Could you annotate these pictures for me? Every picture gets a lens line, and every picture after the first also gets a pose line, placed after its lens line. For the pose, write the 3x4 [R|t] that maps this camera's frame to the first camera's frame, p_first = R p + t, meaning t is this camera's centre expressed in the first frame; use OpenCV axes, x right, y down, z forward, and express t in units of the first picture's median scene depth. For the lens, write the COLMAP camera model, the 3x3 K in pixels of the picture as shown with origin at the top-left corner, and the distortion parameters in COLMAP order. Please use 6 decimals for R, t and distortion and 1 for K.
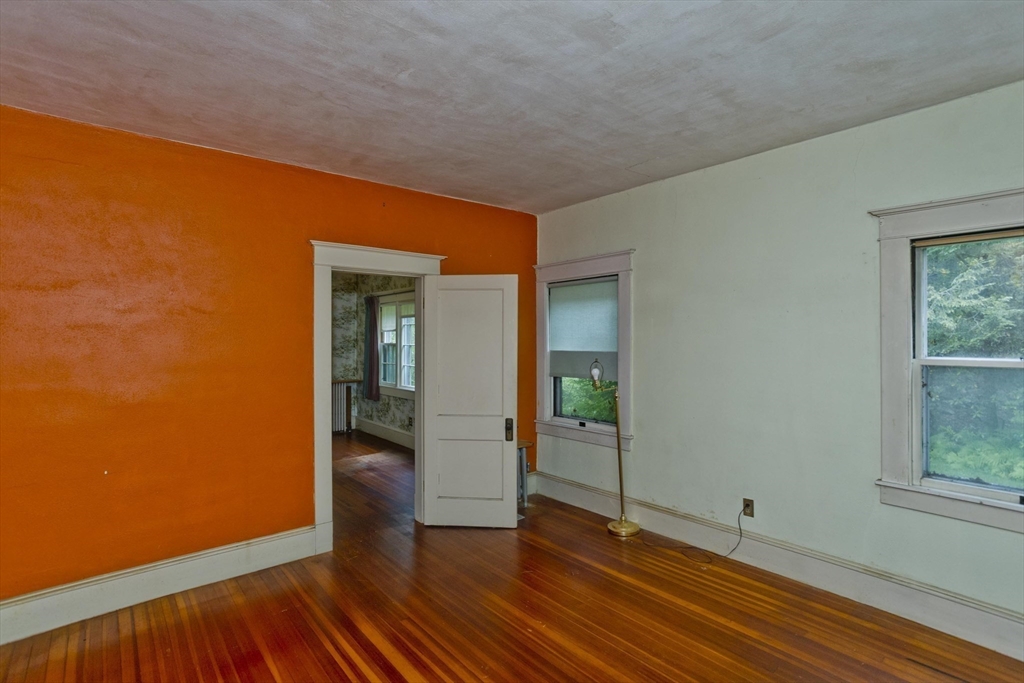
lens RADIAL K [[500.5, 0, 534.7], [0, 500.5, 339.5], [0, 0, 1]] dist [-0.040729, 0.023806]
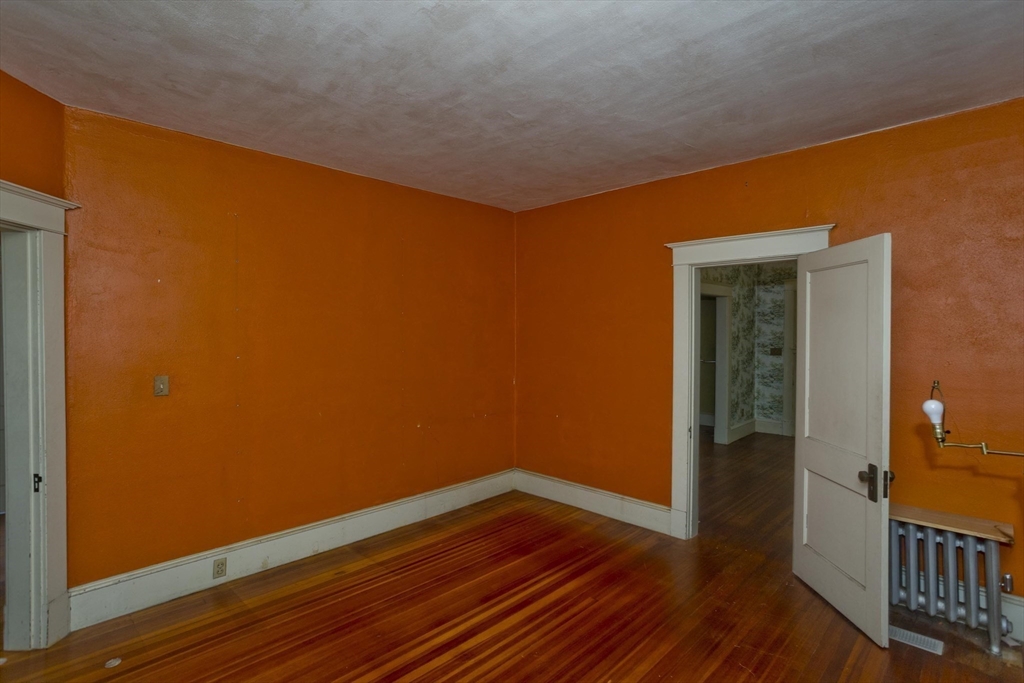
lens RADIAL K [[500.5, 0, 512.4], [0, 500.5, 339.3], [0, 0, 1]] dist [-0.040729, 0.023806]
pose [[0.078250, 0.017670, -0.996777, 0.682968], [-0.008398, 0.999819, 0.017064, -0.008528], [0.996898, 0.007035, 0.078385, 0.647578]]
